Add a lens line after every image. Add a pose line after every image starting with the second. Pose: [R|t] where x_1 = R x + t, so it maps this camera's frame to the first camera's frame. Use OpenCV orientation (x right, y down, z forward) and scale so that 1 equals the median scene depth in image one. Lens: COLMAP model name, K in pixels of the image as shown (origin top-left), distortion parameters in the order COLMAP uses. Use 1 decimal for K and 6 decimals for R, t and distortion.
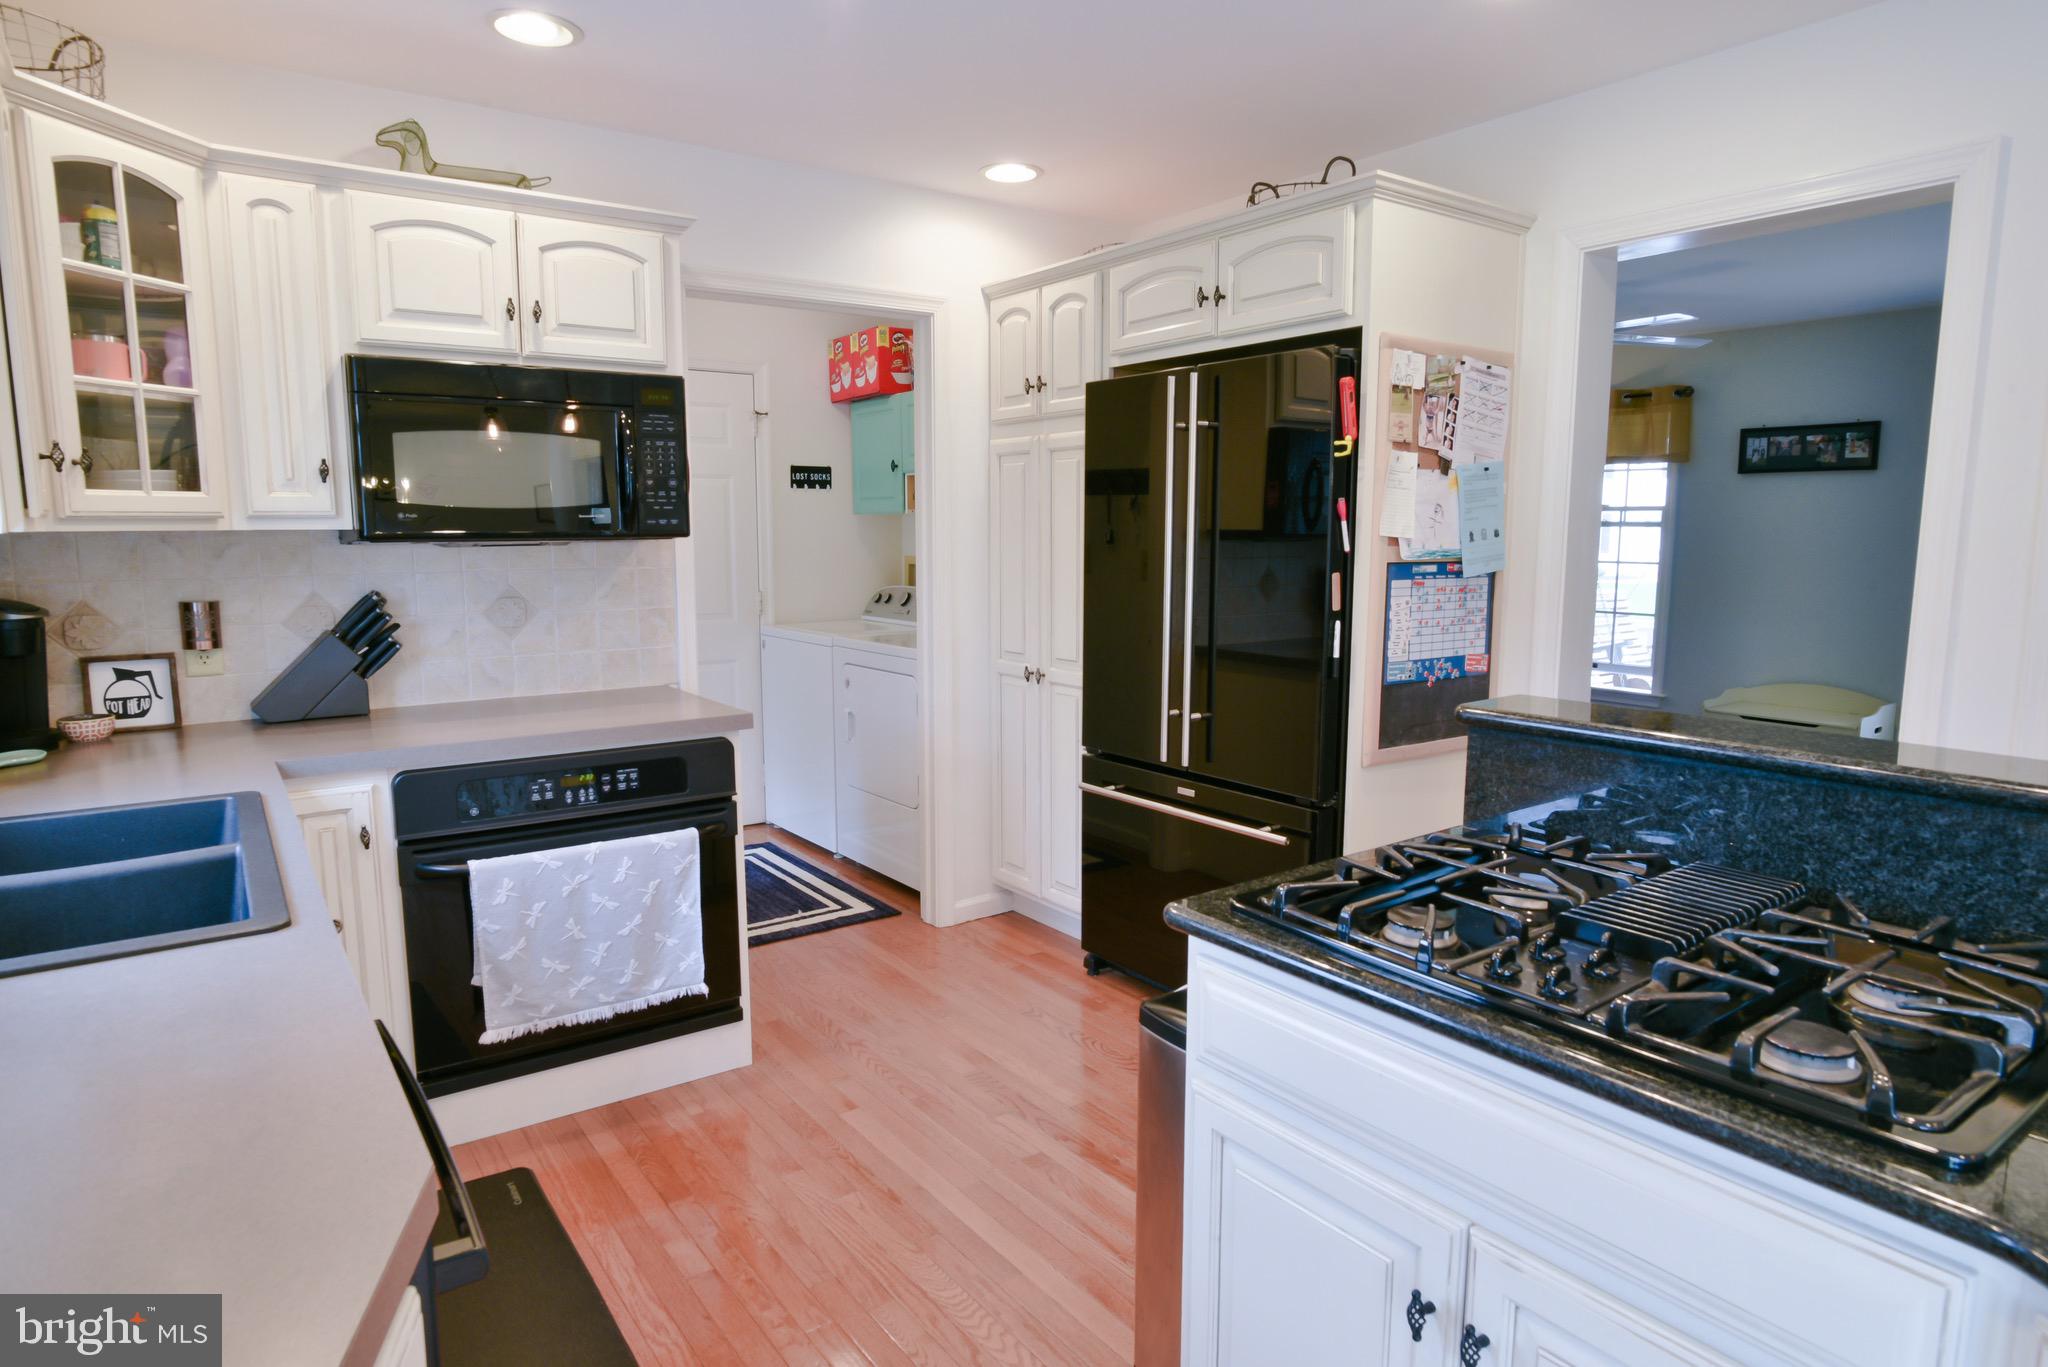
lens RADIAL K [[1185.9, 0, 1027.3], [0, 1185.9, 686.9], [0, 0, 1]] dist [-0.042068, 0.019983]
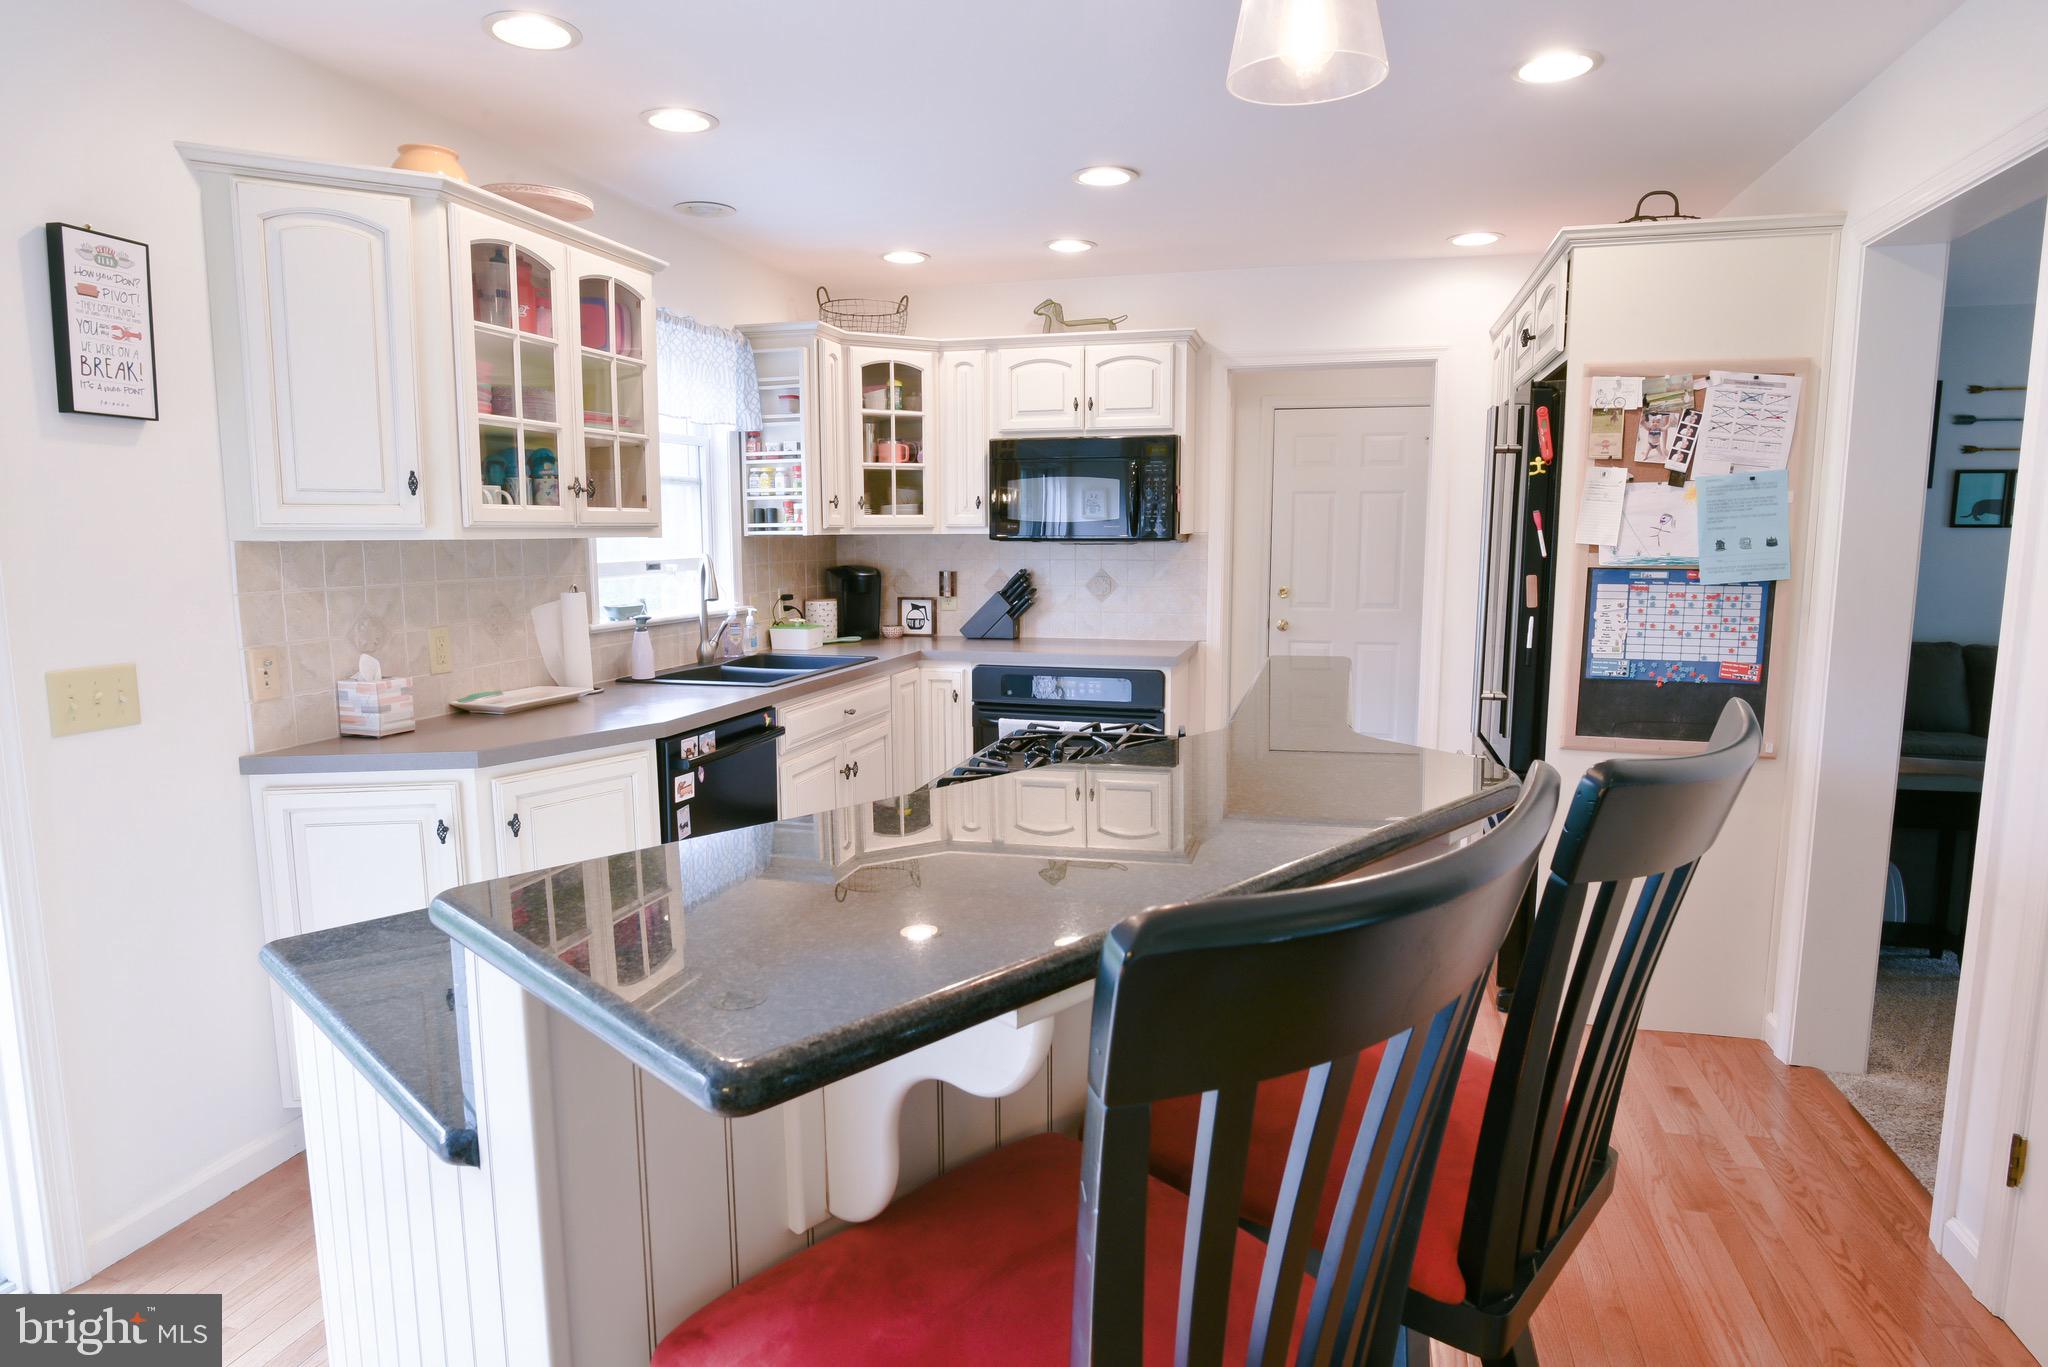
lens RADIAL K [[1178.3, 0, 1024.1], [0, 1178.3, 687.2], [0, 0, 1]] dist [-0.039025, 0.014561]
pose [[0.625812, 0.102261, -0.773241, 0.844800], [-0.104242, 0.993440, 0.047015, 0.010994], [0.772977, 0.051181, 0.632366, -0.105515]]
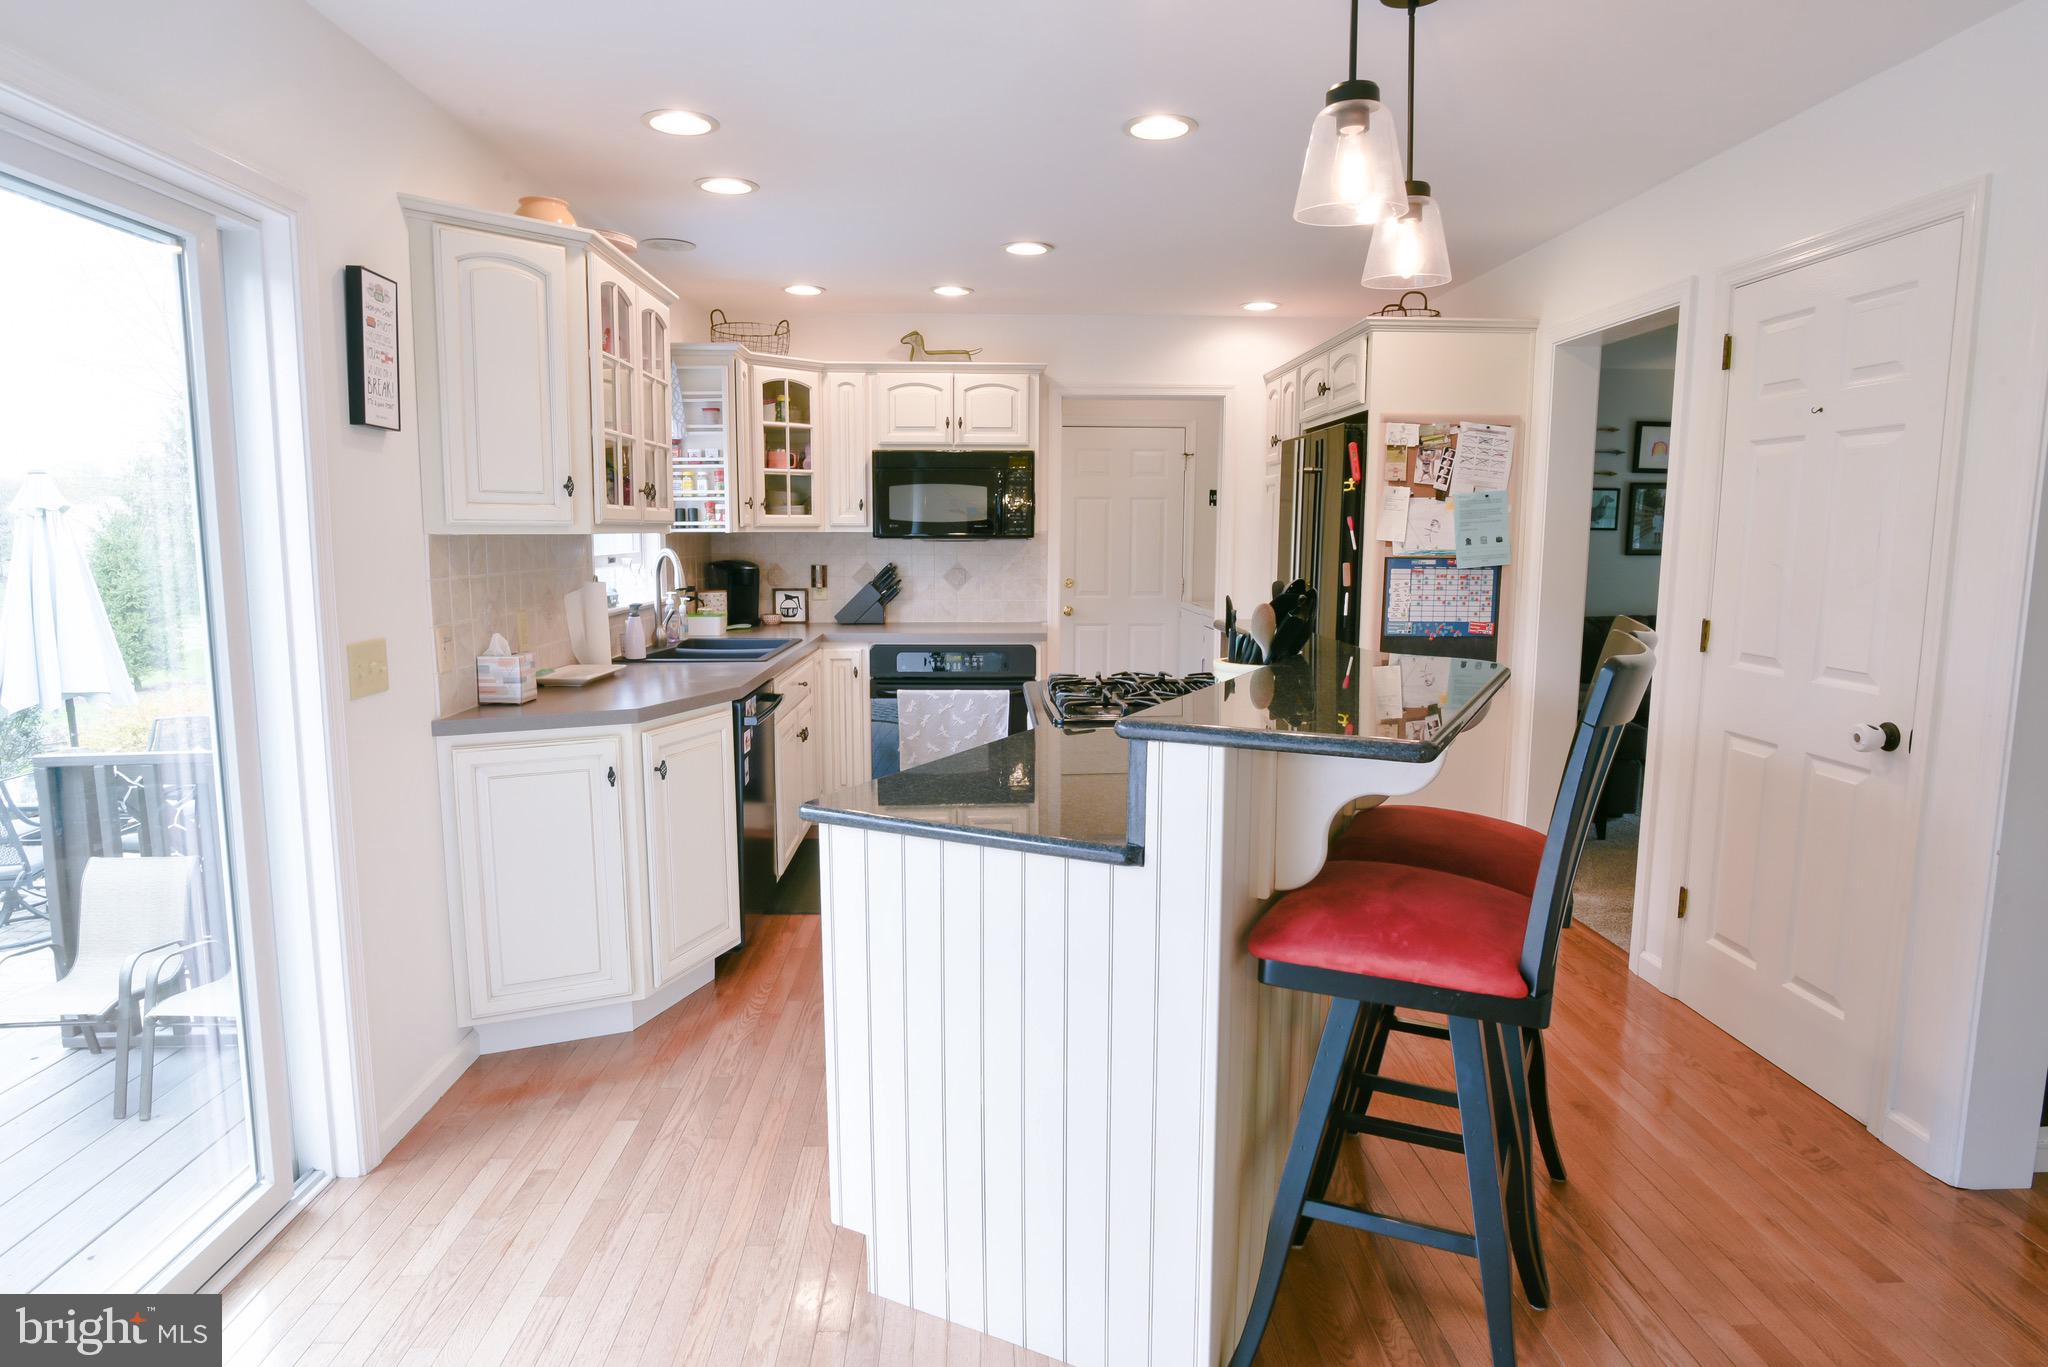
lens RADIAL K [[1185.9, 0, 1027.3], [0, 1185.9, 686.9], [0, 0, 1]] dist [-0.042068, 0.019983]
pose [[0.831755, 0.075965, -0.549921, 0.795967], [-0.078951, 0.996711, 0.018270, 0.077246], [0.549500, 0.028220, 0.835017, -0.581218]]
